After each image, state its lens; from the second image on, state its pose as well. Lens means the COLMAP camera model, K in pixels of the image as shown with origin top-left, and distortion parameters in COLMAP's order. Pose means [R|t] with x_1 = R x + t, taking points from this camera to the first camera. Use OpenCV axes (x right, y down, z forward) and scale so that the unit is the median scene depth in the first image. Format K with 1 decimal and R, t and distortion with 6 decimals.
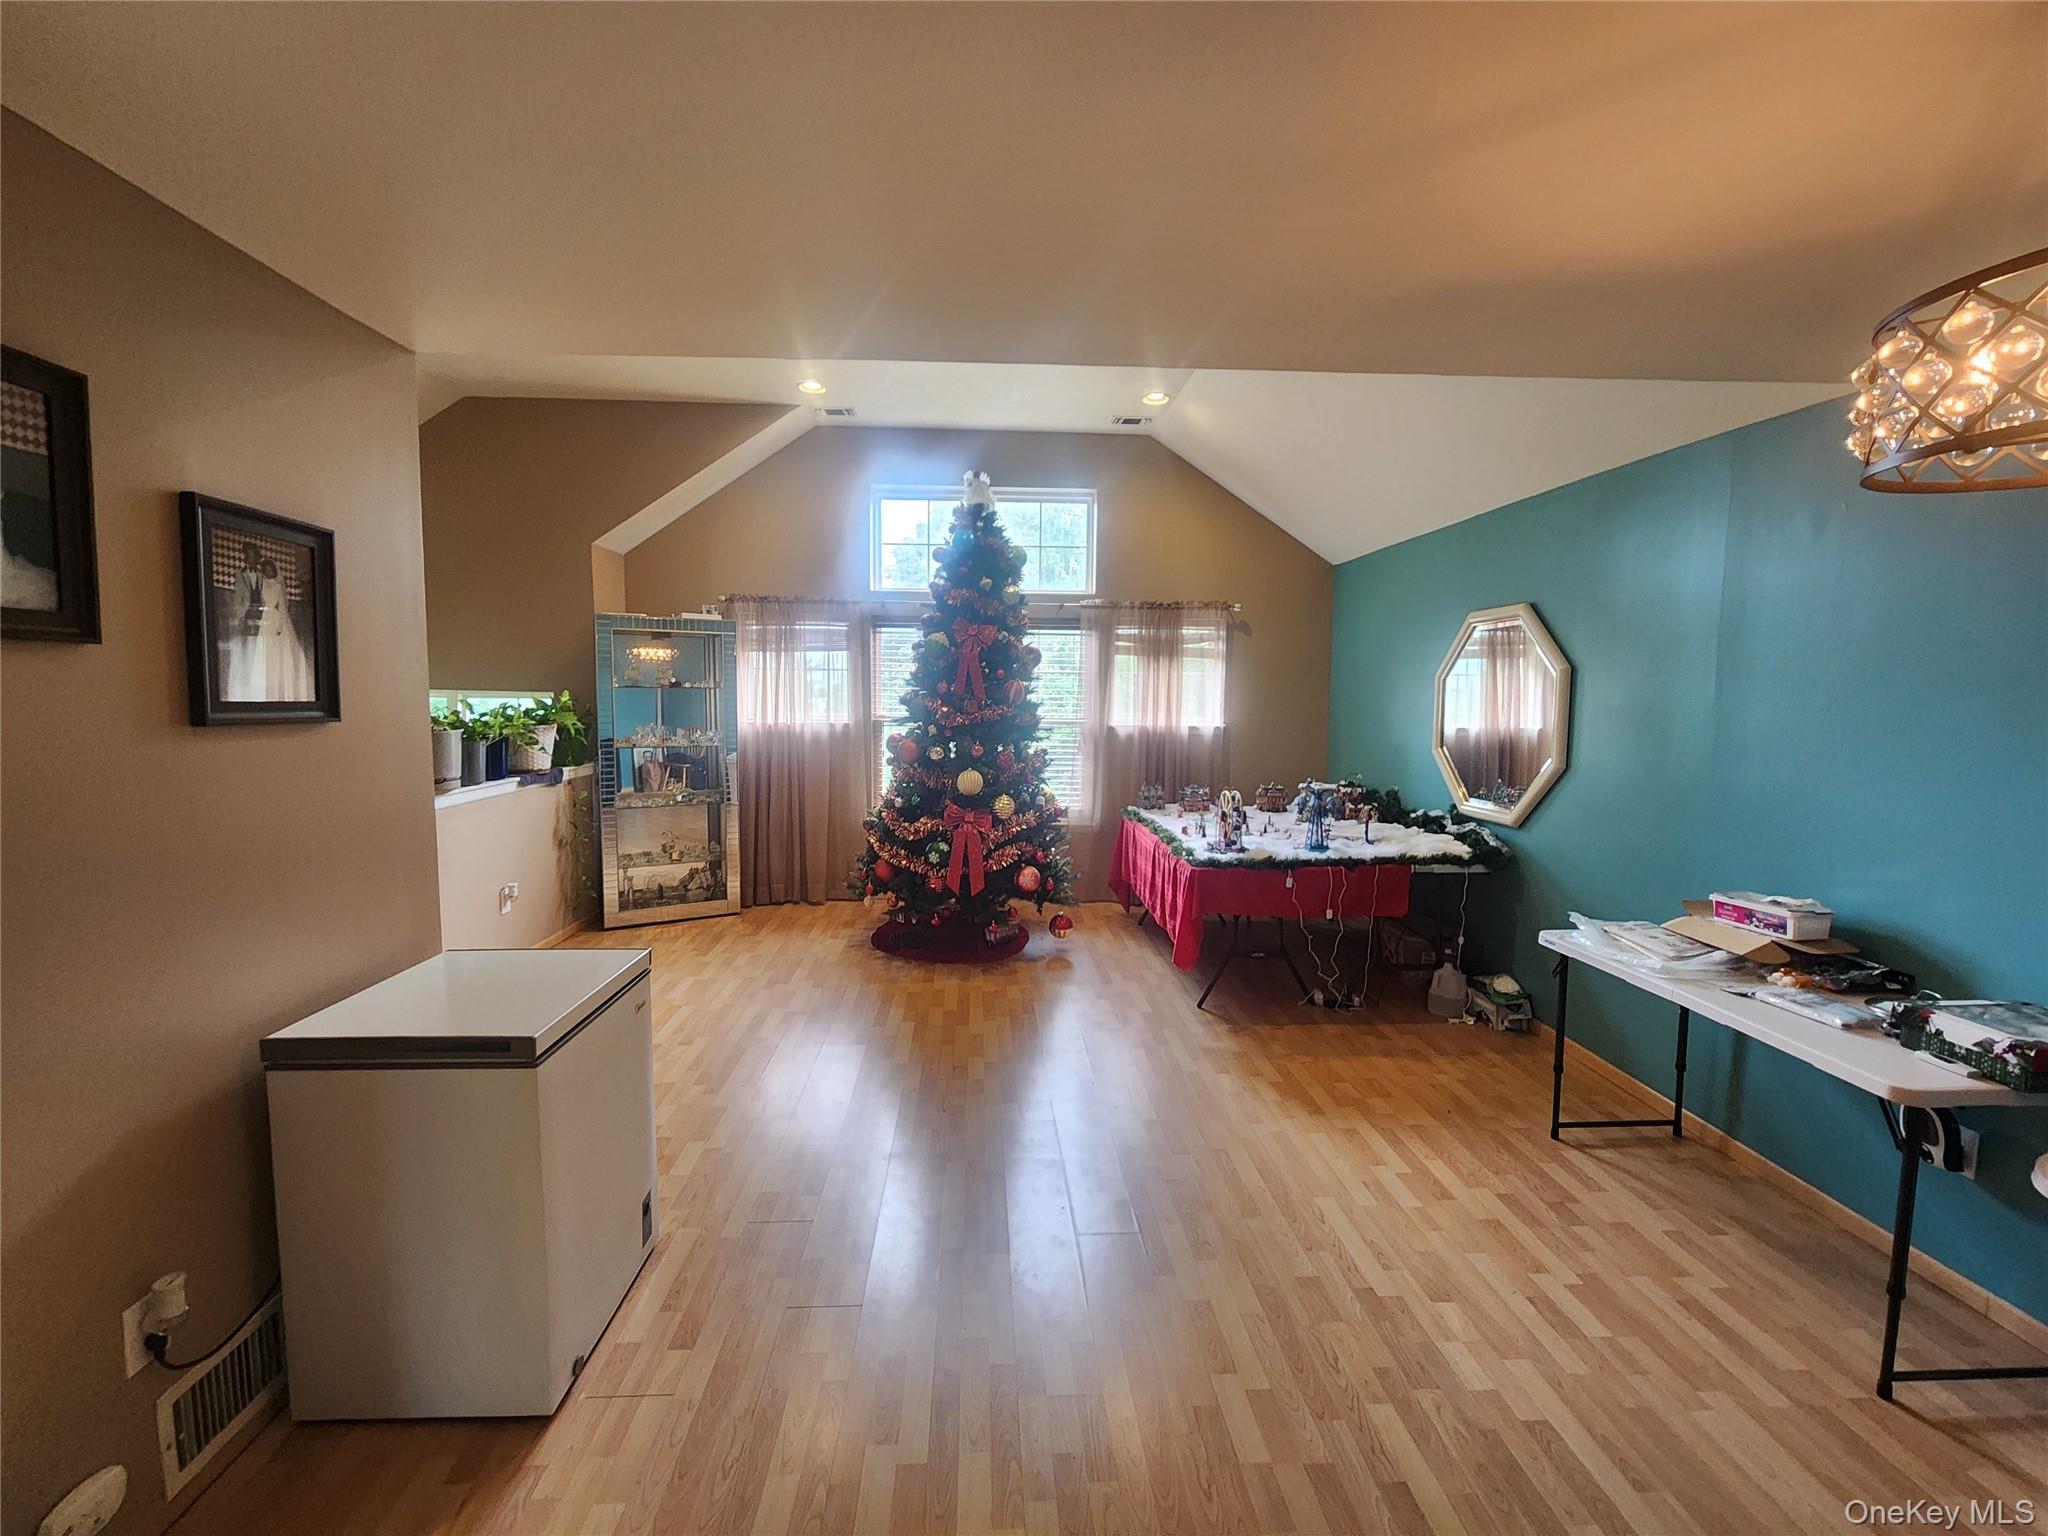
lens RADIAL K [[845.1, 0, 1016.2], [0, 845.1, 756.4], [0, 0, 1]] dist [-0.000816, -0.000201]
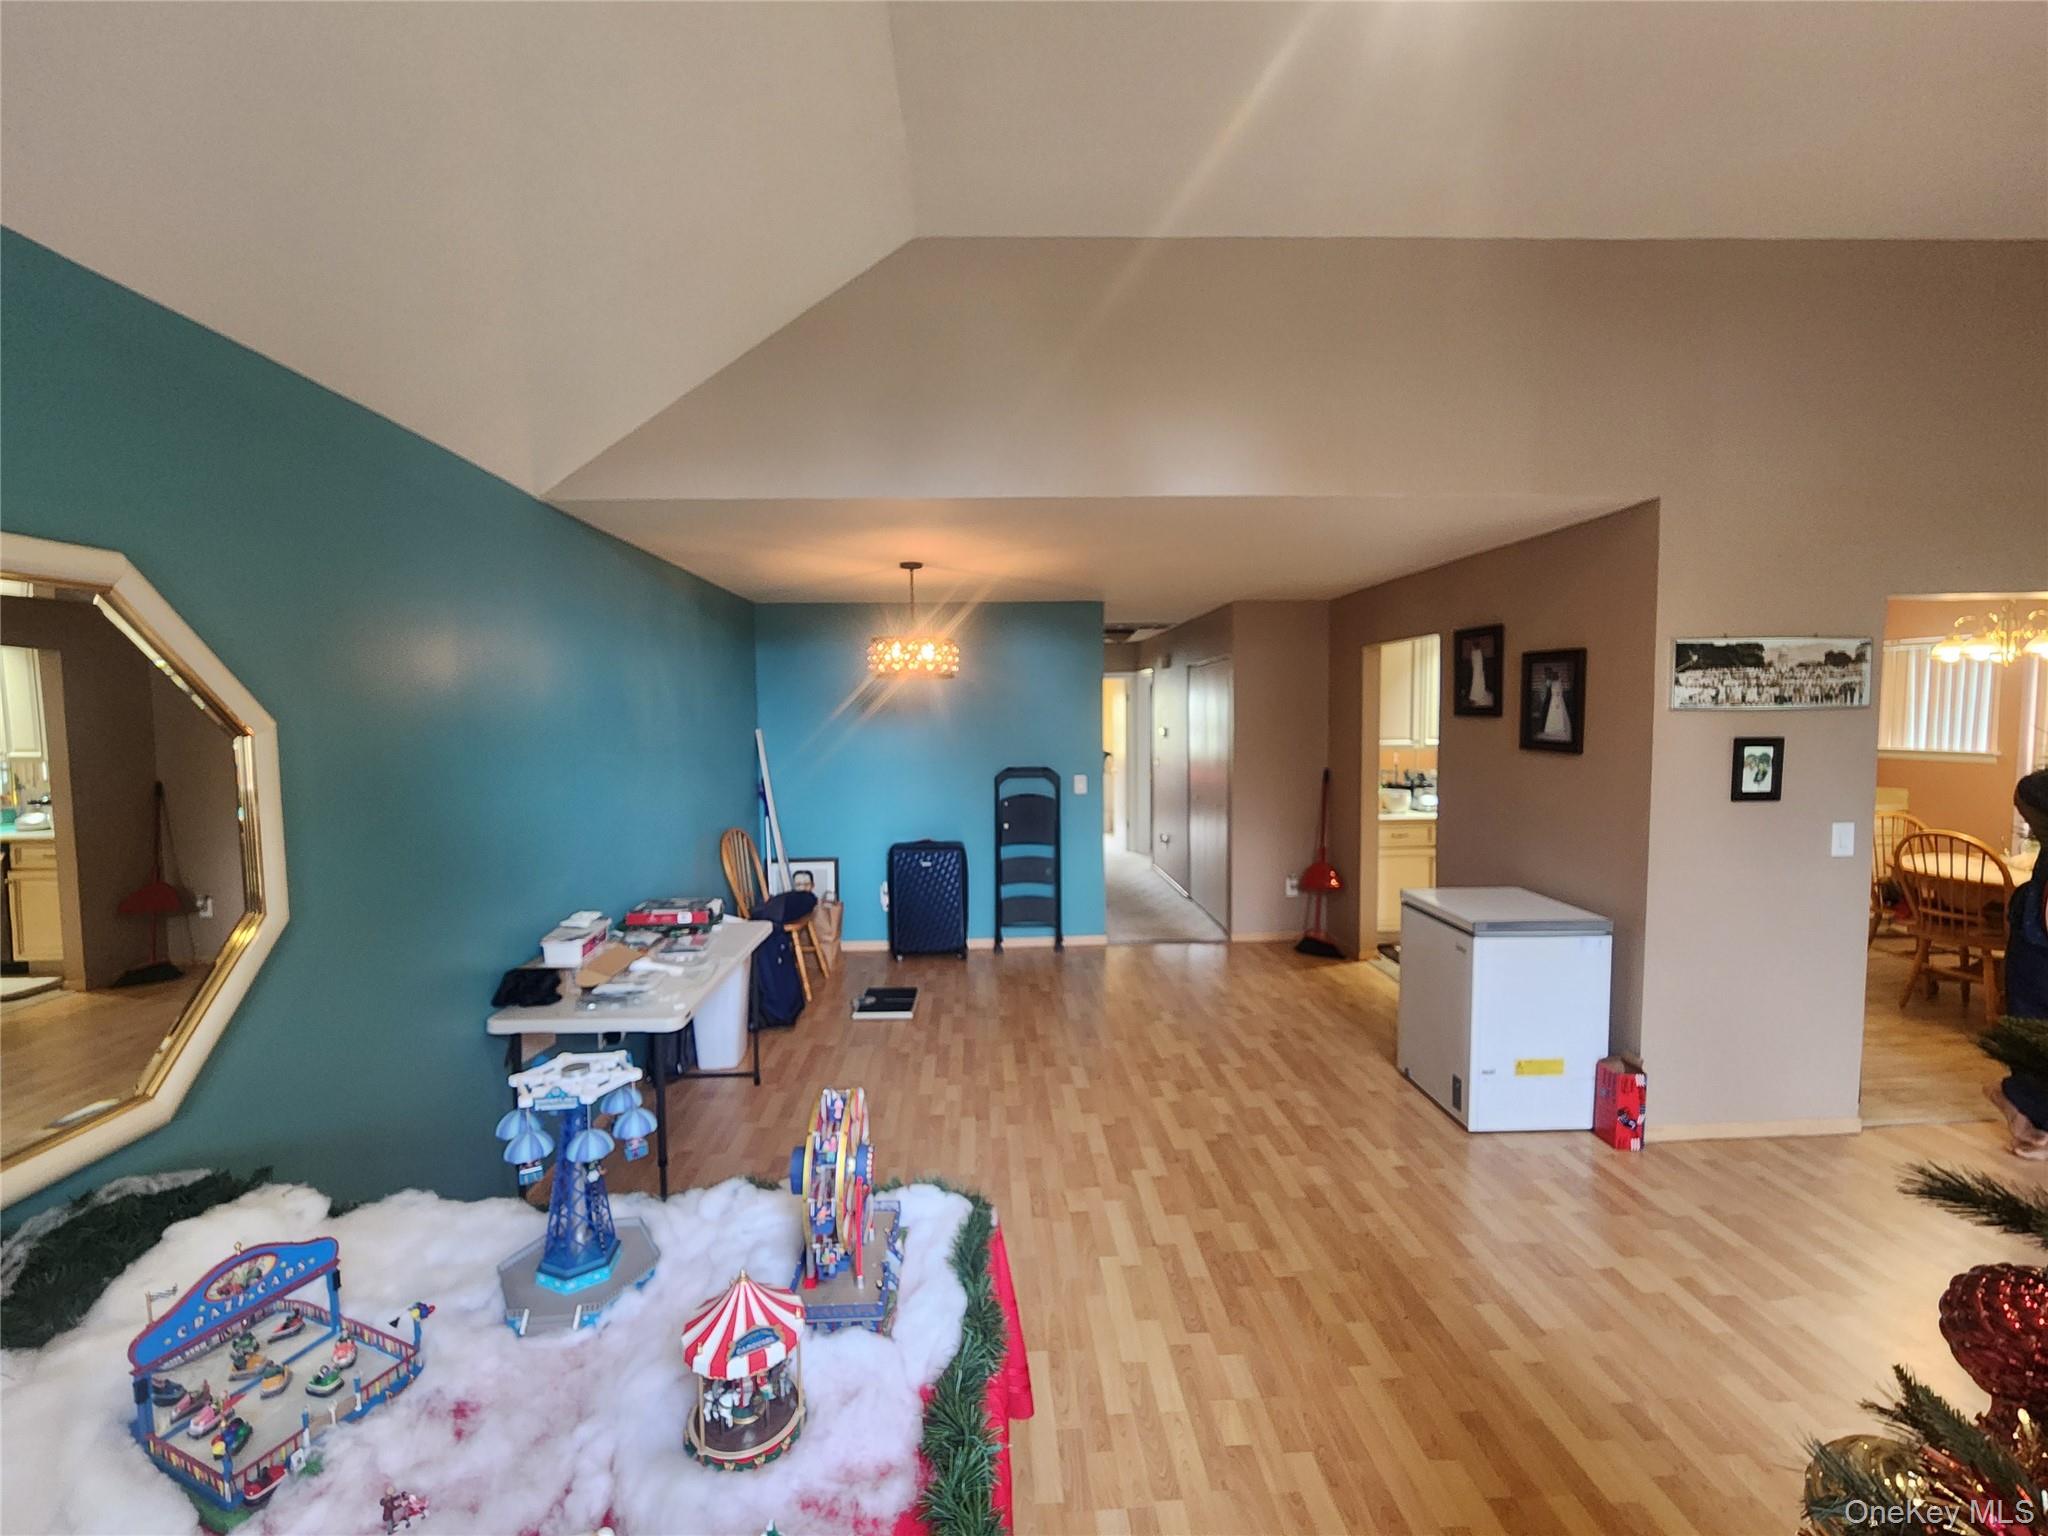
lens RADIAL K [[845.1, 0, 1016.2], [0, 845.1, 756.4], [0, 0, 1]] dist [-0.000816, -0.000201]
pose [[-0.999993, 0.003511, -0.001411, 0.430142], [0.003295, 0.991321, 0.131425, -0.305793], [0.001860, 0.131420, -0.991325, 3.065060]]
